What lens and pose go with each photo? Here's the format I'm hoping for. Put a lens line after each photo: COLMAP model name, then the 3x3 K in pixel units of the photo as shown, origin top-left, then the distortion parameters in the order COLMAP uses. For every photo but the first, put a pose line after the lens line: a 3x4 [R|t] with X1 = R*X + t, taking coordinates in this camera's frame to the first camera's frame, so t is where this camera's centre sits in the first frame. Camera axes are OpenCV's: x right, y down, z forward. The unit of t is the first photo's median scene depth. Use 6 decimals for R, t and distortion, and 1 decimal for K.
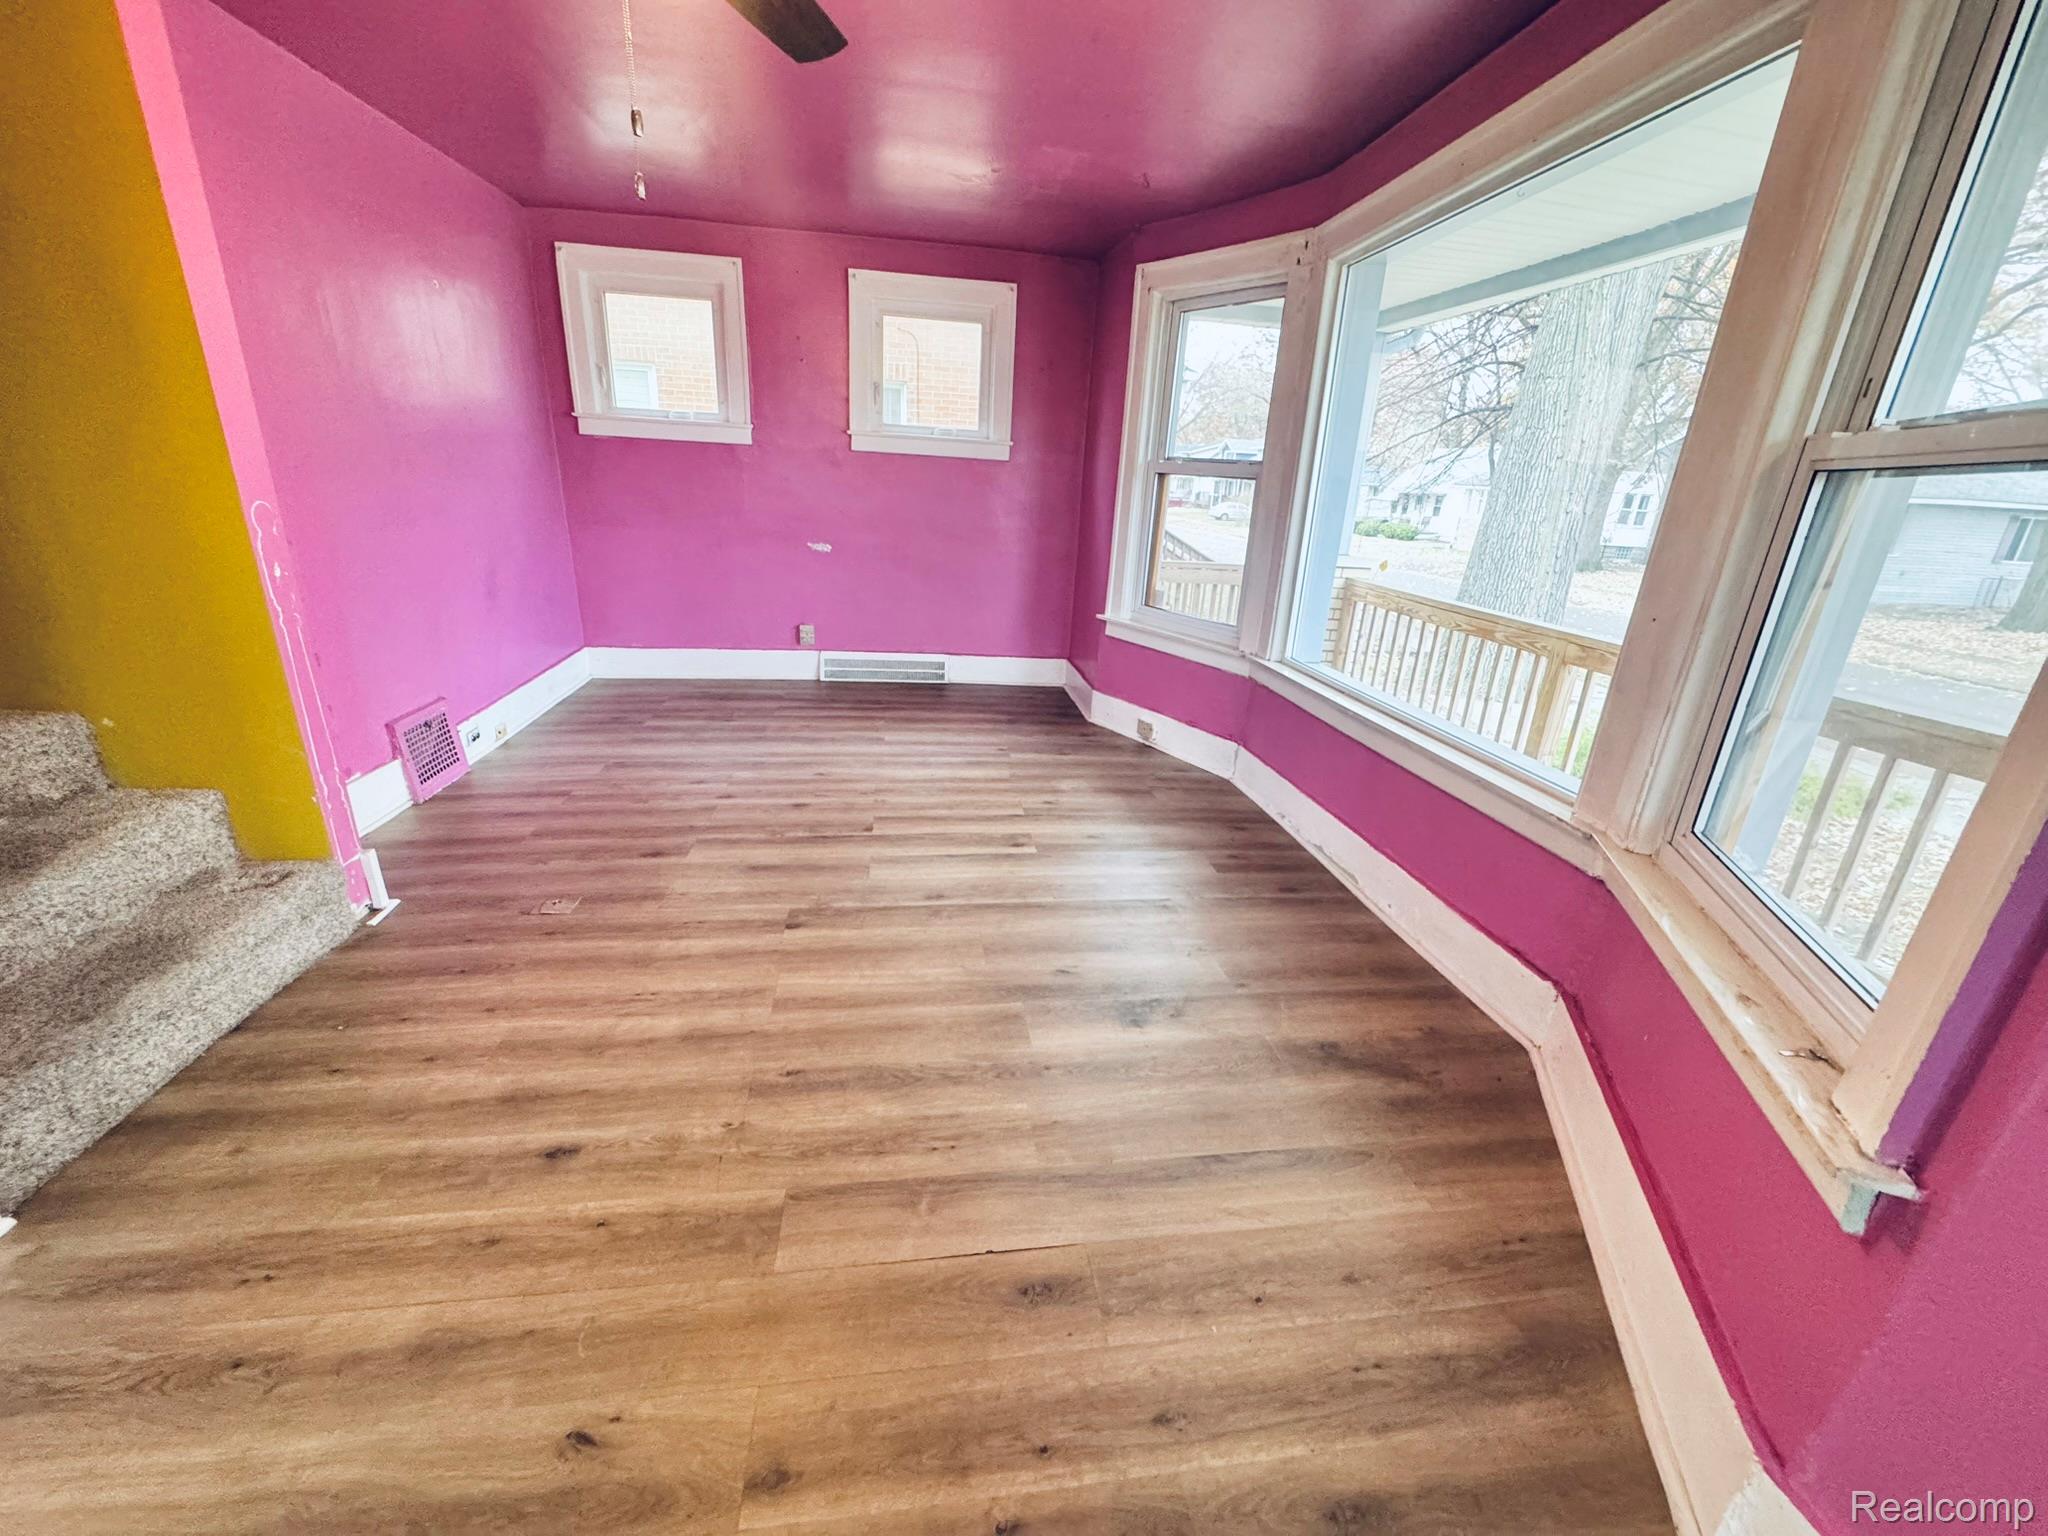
lens RADIAL K [[820.0, 0, 1024.0], [0, 820.0, 768.0], [0, 0, 1]] dist [-0.001905, -0.000072]
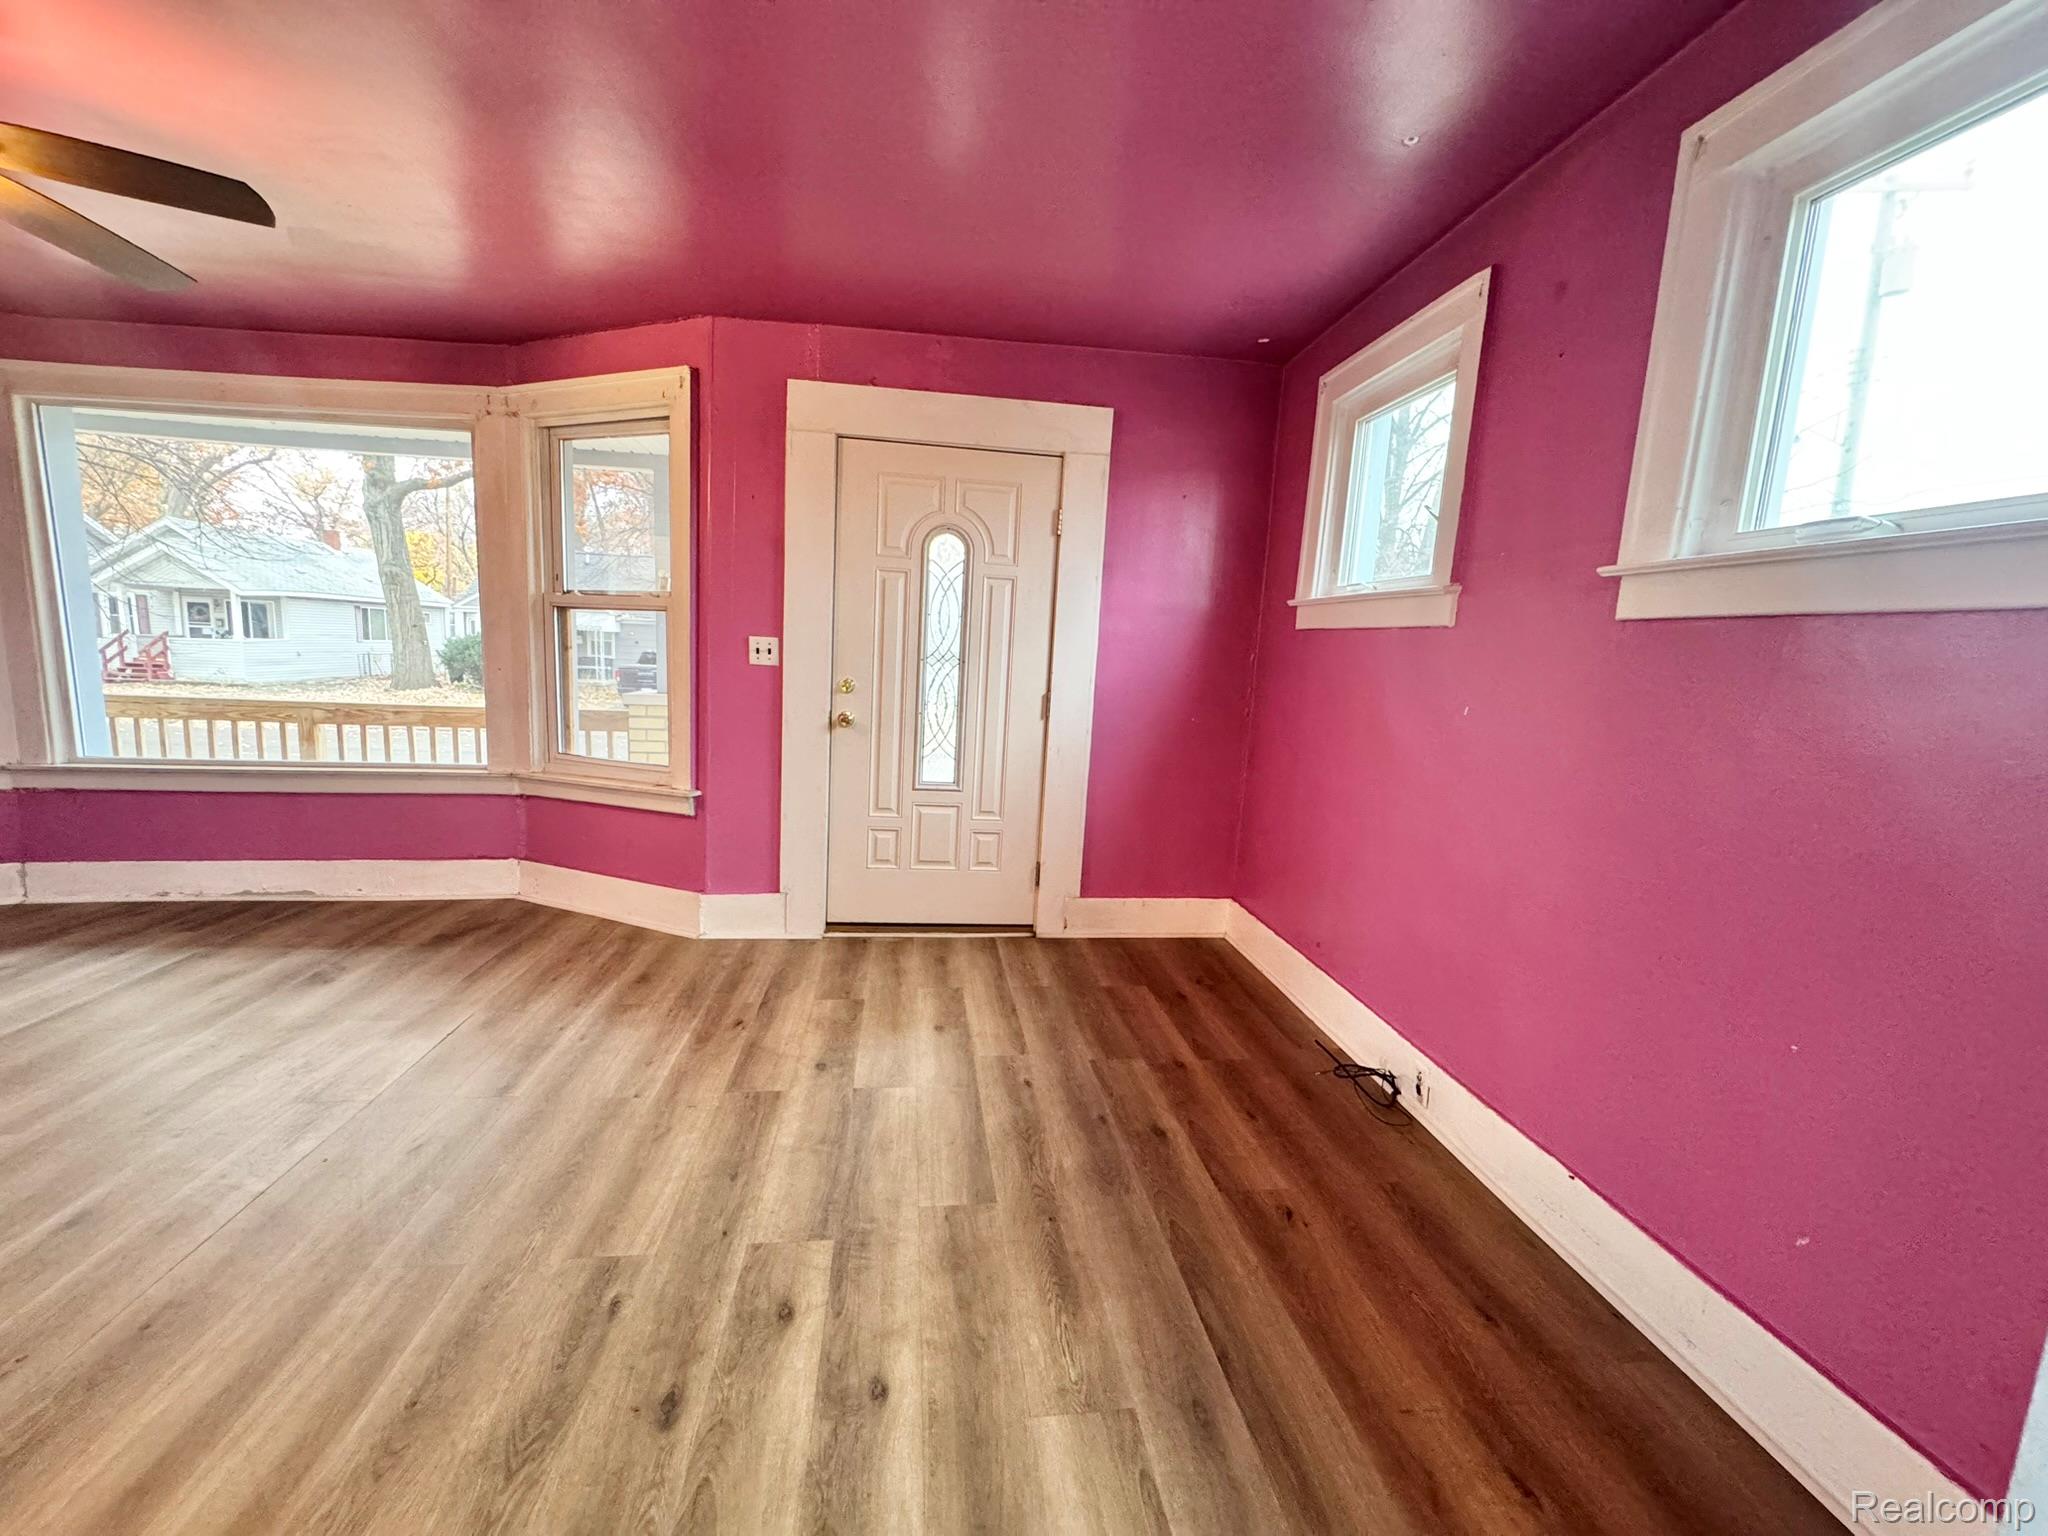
lens RADIAL K [[814.6, 0, 1024.0], [0, 814.6, 768.0], [0, 0, 1]] dist [-0.003977, -0.000423]
pose [[0.014358, -0.193652, 0.980965, -0.600401], [0.289739, 0.939781, 0.181281, 0.033612], [-0.956998, 0.281621, 0.069602, -0.175801]]
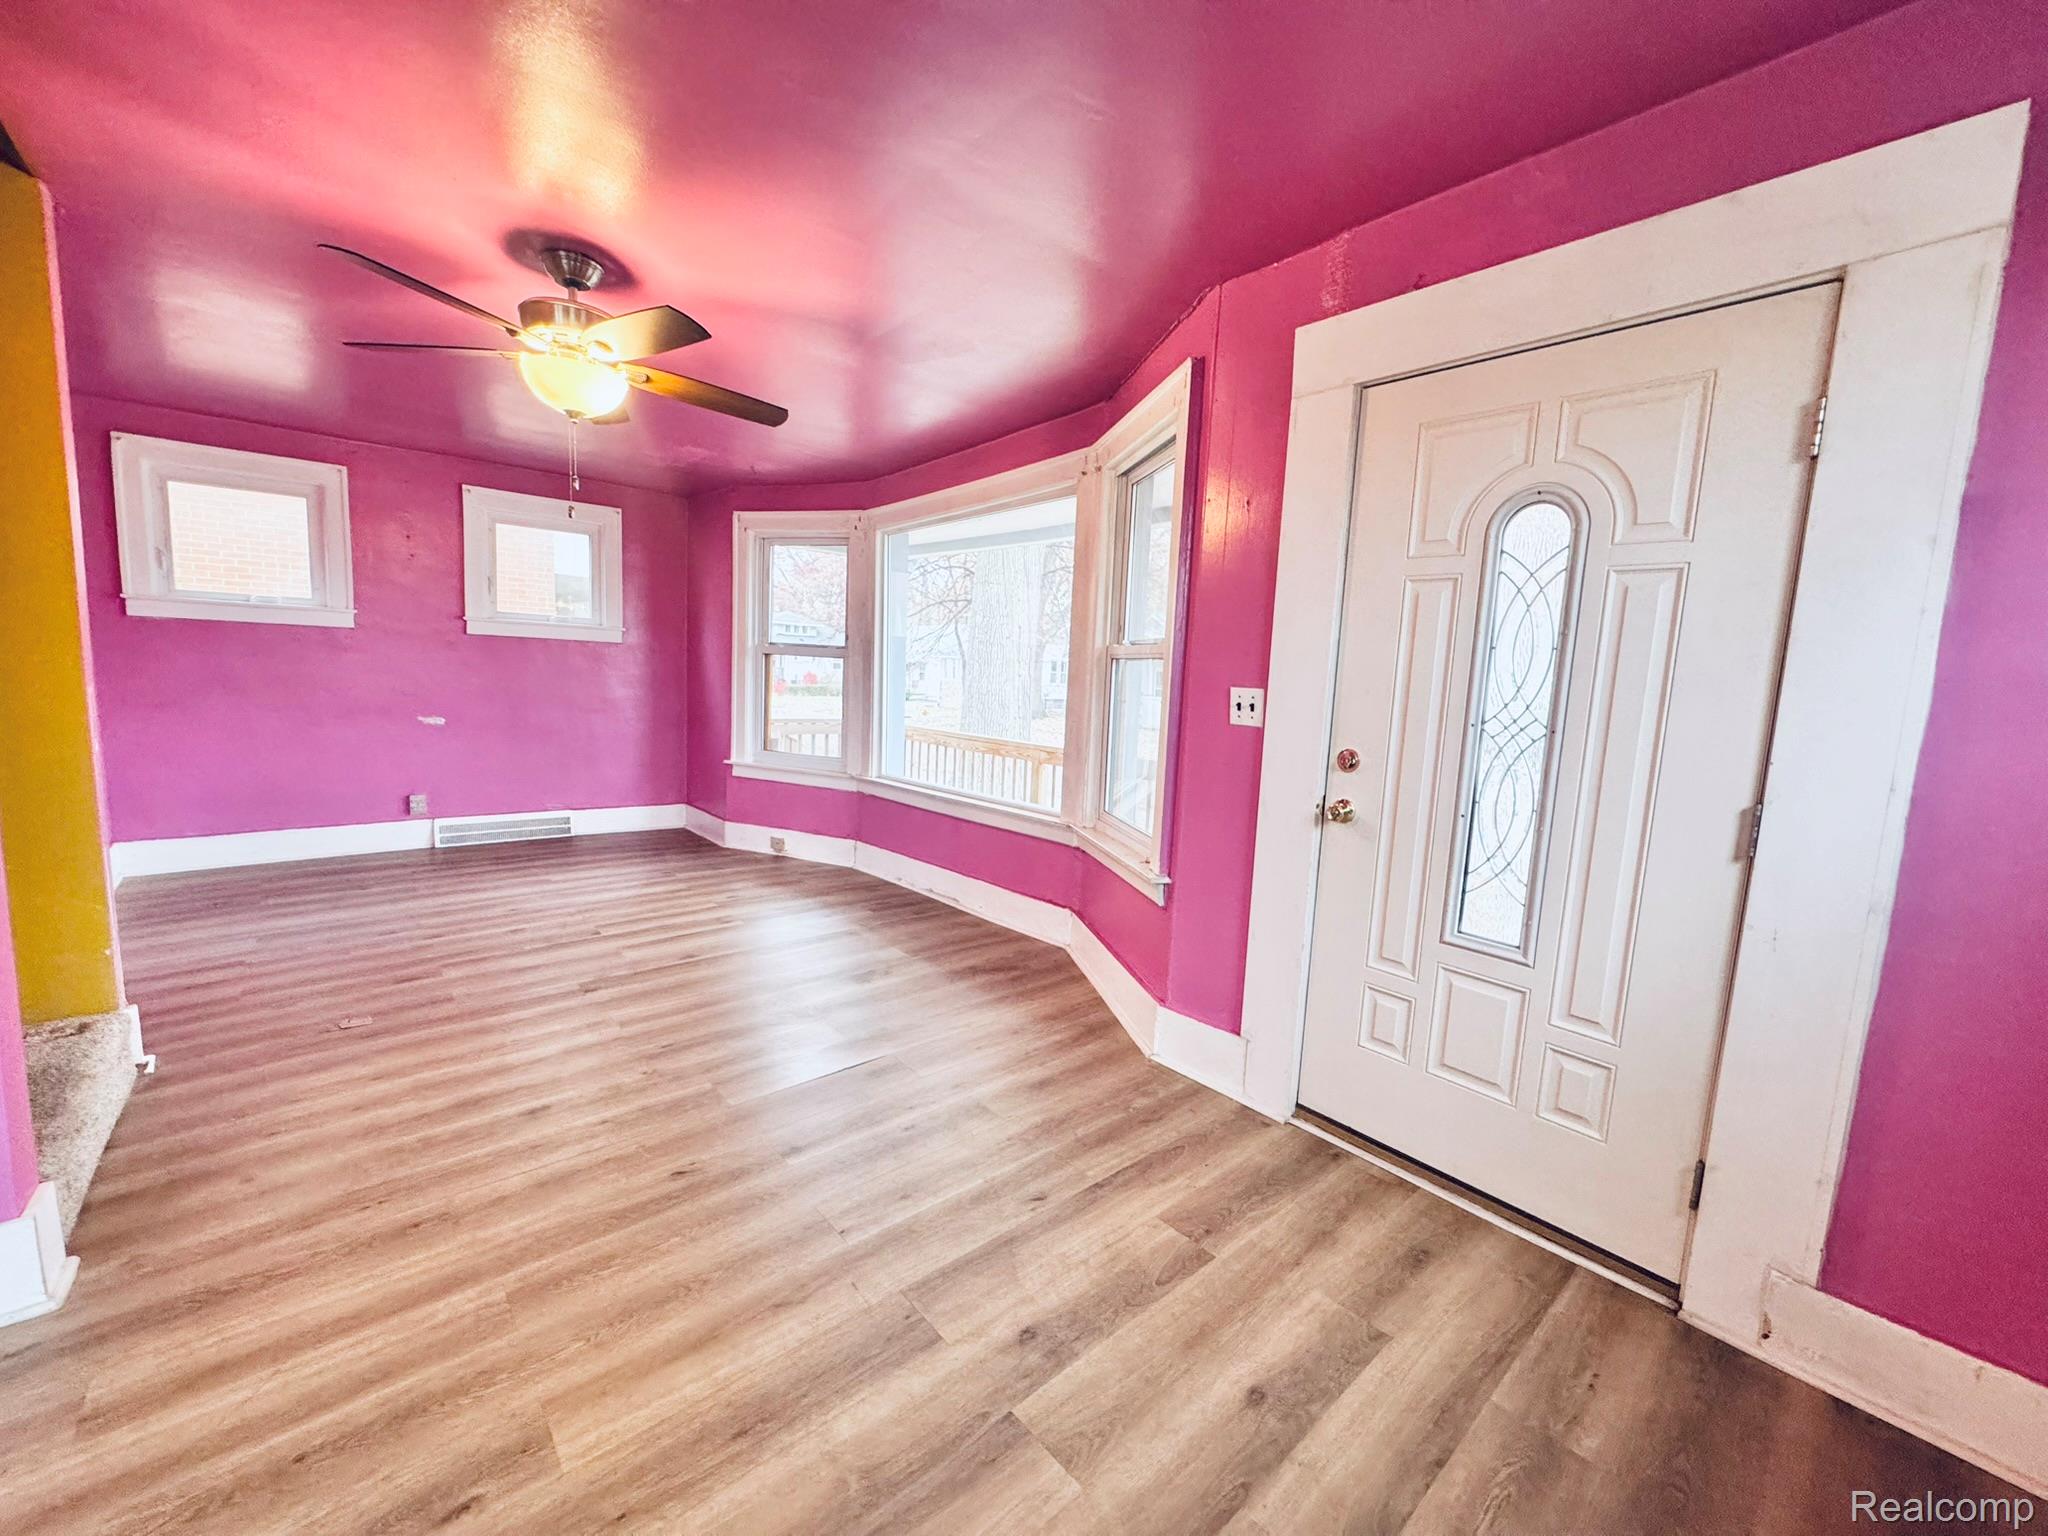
lens RADIAL K [[814.6, 0, 1024.0], [0, 814.6, 768.0], [0, 0, 1]] dist [-0.003977, -0.000423]
pose [[0.838894, -0.079743, 0.538422, -0.232224], [0.182460, 0.973173, -0.140153, 0.097387], [-0.512802, 0.215814, 0.830938, -0.316359]]
